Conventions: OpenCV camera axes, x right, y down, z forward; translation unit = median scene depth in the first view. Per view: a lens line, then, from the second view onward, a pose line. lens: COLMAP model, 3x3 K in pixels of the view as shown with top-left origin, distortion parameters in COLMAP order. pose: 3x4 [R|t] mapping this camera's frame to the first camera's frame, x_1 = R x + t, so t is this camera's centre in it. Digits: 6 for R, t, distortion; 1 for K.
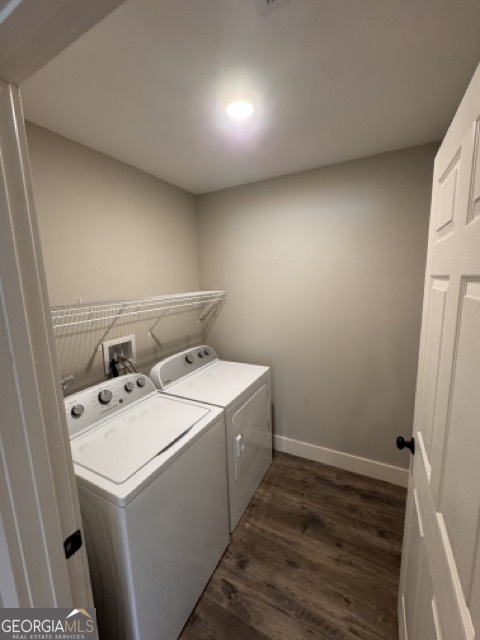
lens RADIAL K [[255.8, 0, 240.8], [0, 255.8, 319.0], [0, 0, 1]] dist [-0.001364, 0.000078]
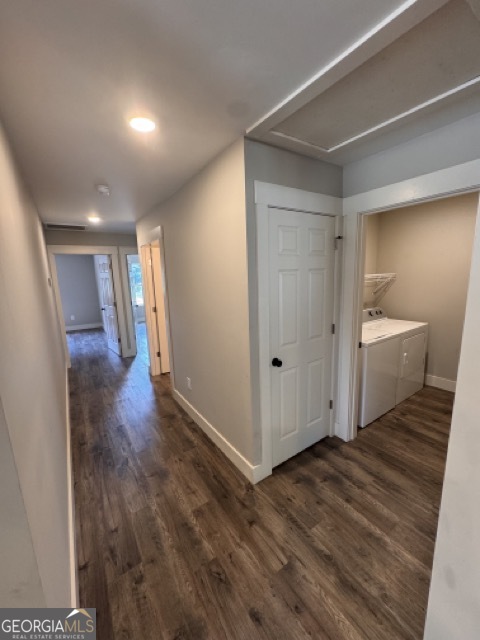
lens RADIAL K [[255.8, 0, 240.8], [0, 255.8, 319.0], [0, 0, 1]] dist [-0.001364, 0.000078]
pose [[0.880131, 0.079529, -0.468022, -0.146092], [-0.060952, 0.996639, 0.054732, 0.135631], [0.470802, -0.019644, 0.882020, -0.800954]]
